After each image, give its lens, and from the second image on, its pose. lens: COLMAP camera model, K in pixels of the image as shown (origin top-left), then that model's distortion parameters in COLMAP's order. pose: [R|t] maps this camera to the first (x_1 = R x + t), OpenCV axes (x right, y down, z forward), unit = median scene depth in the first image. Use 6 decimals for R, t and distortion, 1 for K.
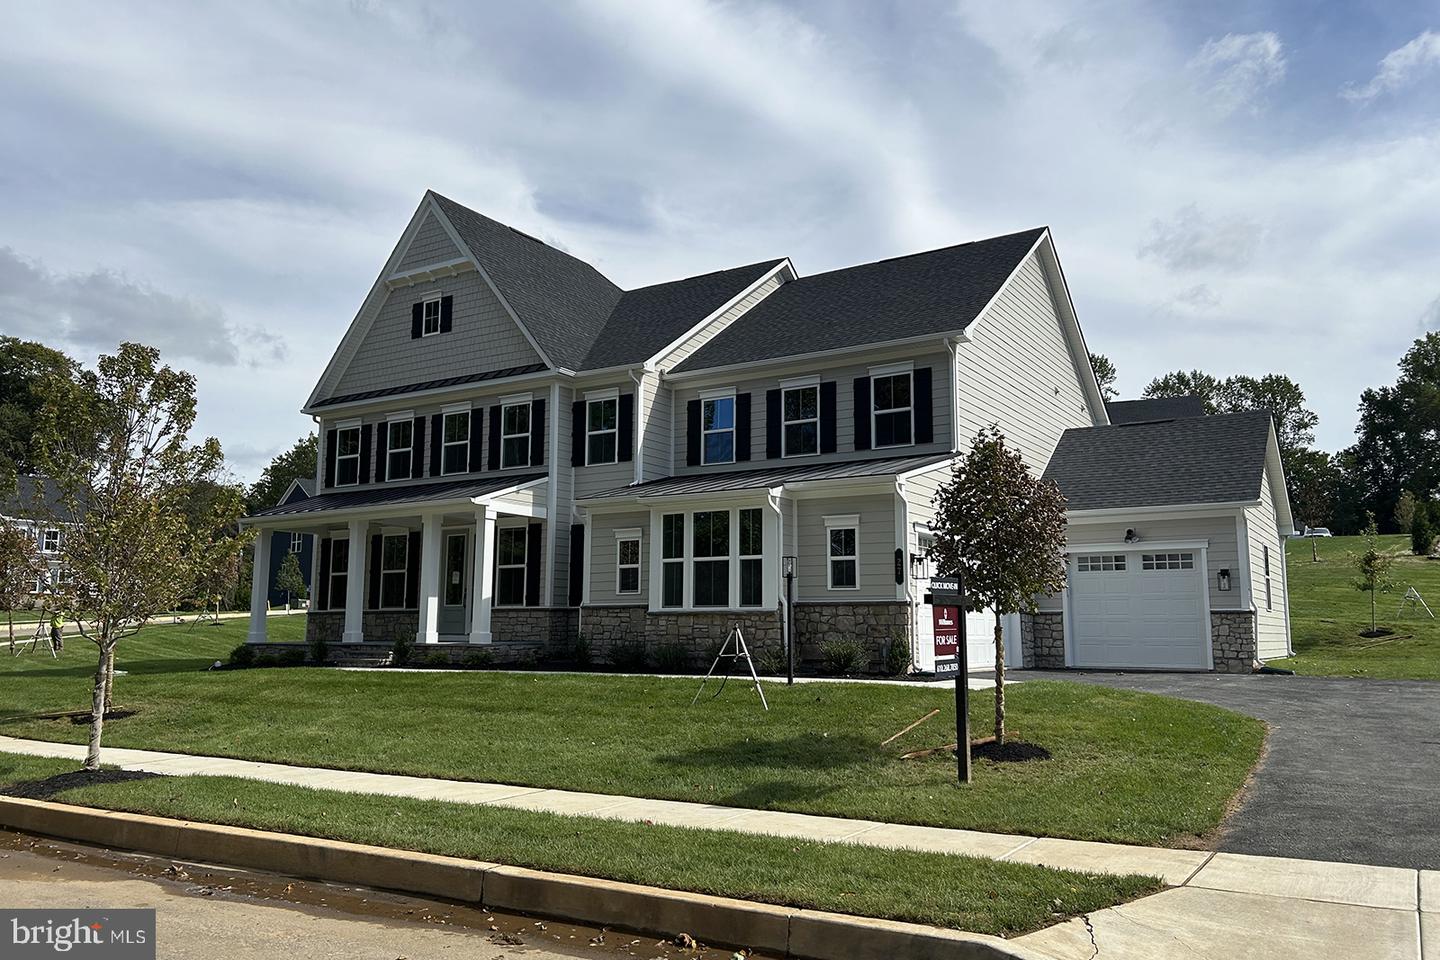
lens RADIAL K [[1084.6, 0, 720.0], [0, 1084.6, 480.0], [0, 0, 1]] dist [0.077140, -0.112584]
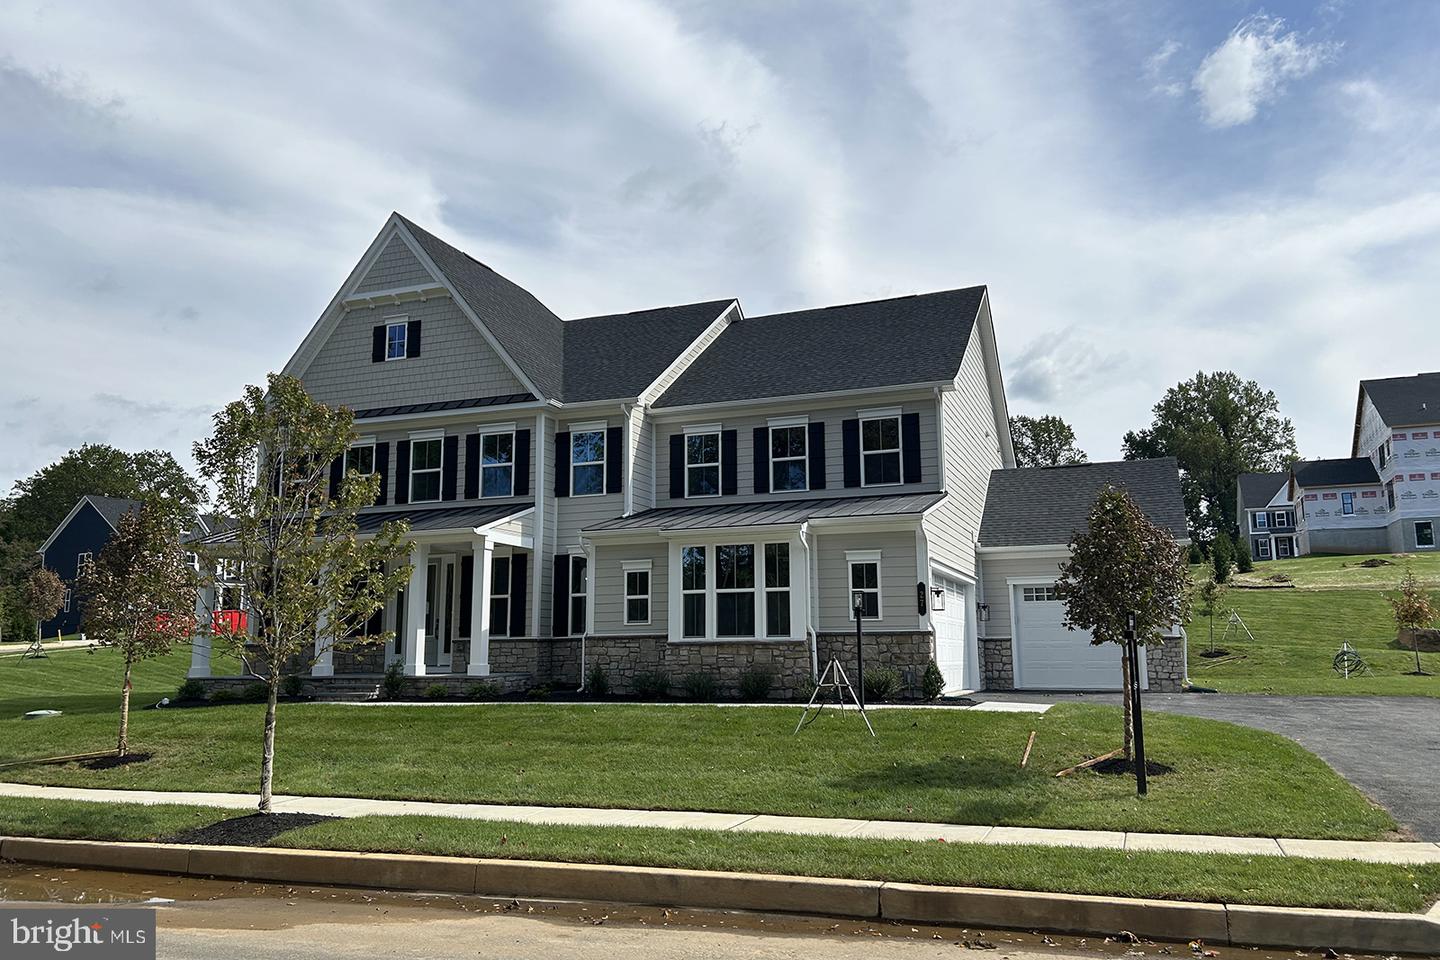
lens RADIAL K [[1084.6, 0, 720.0], [0, 1084.6, 480.0], [0, 0, 1]] dist [0.077140, -0.112584]
pose [[0.980525, 0.020949, 0.195272, -0.193217], [-0.016797, 0.999597, -0.022894, -0.008049], [-0.195673, 0.019168, 0.980482, -0.017883]]
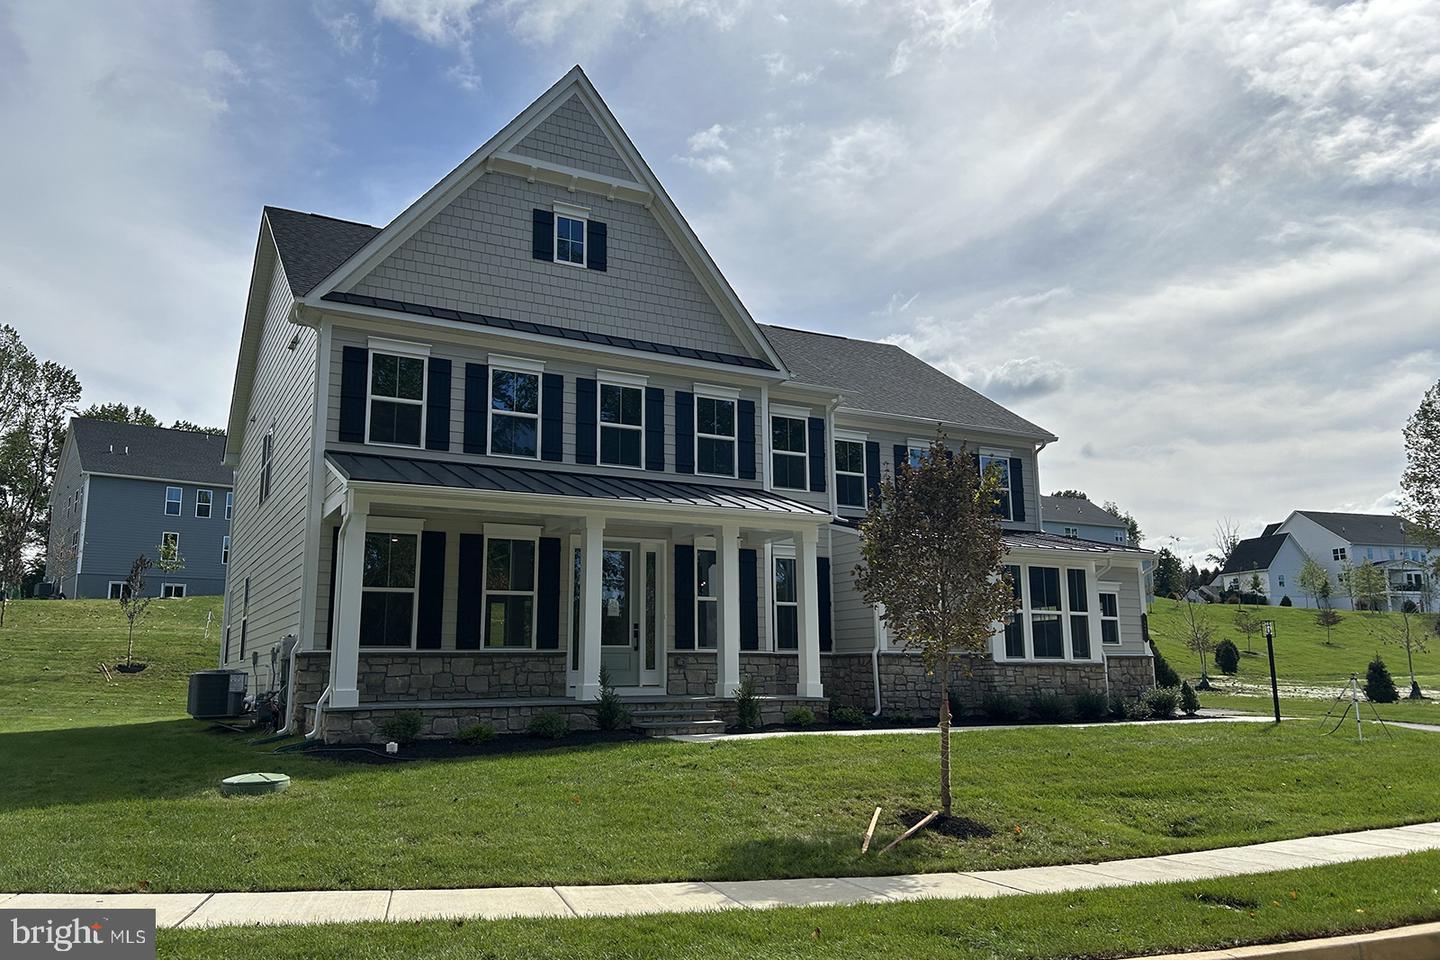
lens RADIAL K [[1044.8, 0, 695.6], [0, 1044.8, 481.4], [0, 0, 1]] dist [0.165649, -0.404087]
pose [[0.495655, 0.151141, 0.855267, -0.908186], [-0.115697, 0.987456, -0.107451, 0.082176], [-0.860779, -0.045693, 0.506924, 0.657827]]
